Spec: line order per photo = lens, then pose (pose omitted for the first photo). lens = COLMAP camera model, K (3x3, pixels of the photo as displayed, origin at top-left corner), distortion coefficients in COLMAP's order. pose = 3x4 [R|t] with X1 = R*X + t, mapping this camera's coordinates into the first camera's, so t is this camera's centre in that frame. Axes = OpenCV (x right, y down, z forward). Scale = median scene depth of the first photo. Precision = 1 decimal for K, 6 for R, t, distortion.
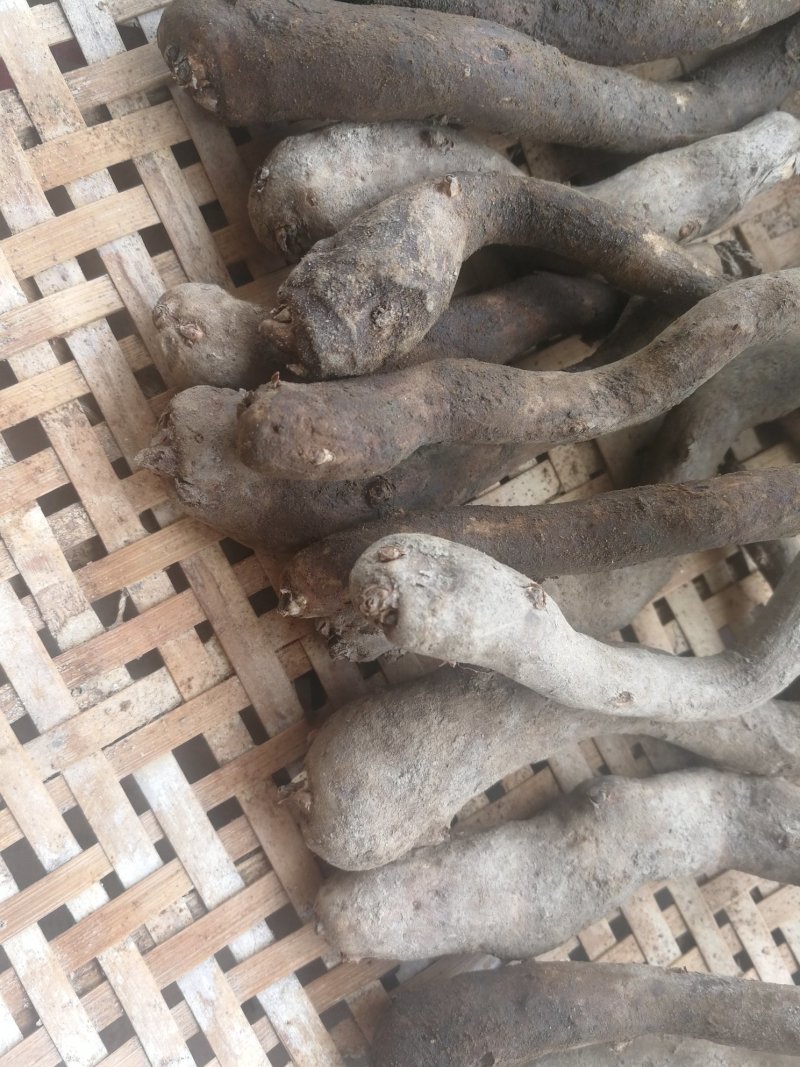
lens RADIAL K [[784.2, 0, 394.6], [0, 784.2, 534.4], [0, 0, 1]] dist [-0.117807, 0.011995]
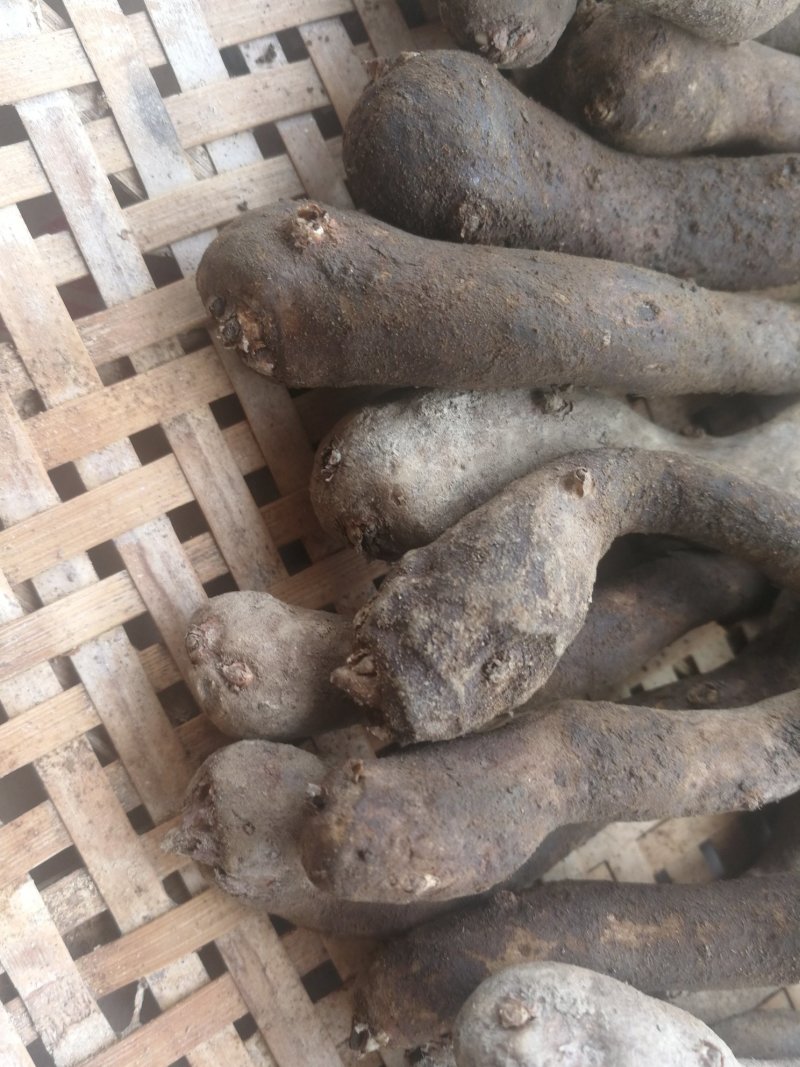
lens RADIAL K [[850.1, 0, 400.0], [0, 850.1, 533.5], [0, 0, 1]] dist [-0.141344, 0.042489]
pose [[0.999762, -0.000691, -0.021790, -0.086766], [-0.002550, 0.988936, -0.148323, -0.273641], [0.021652, 0.148343, 0.988699, 0.171534]]
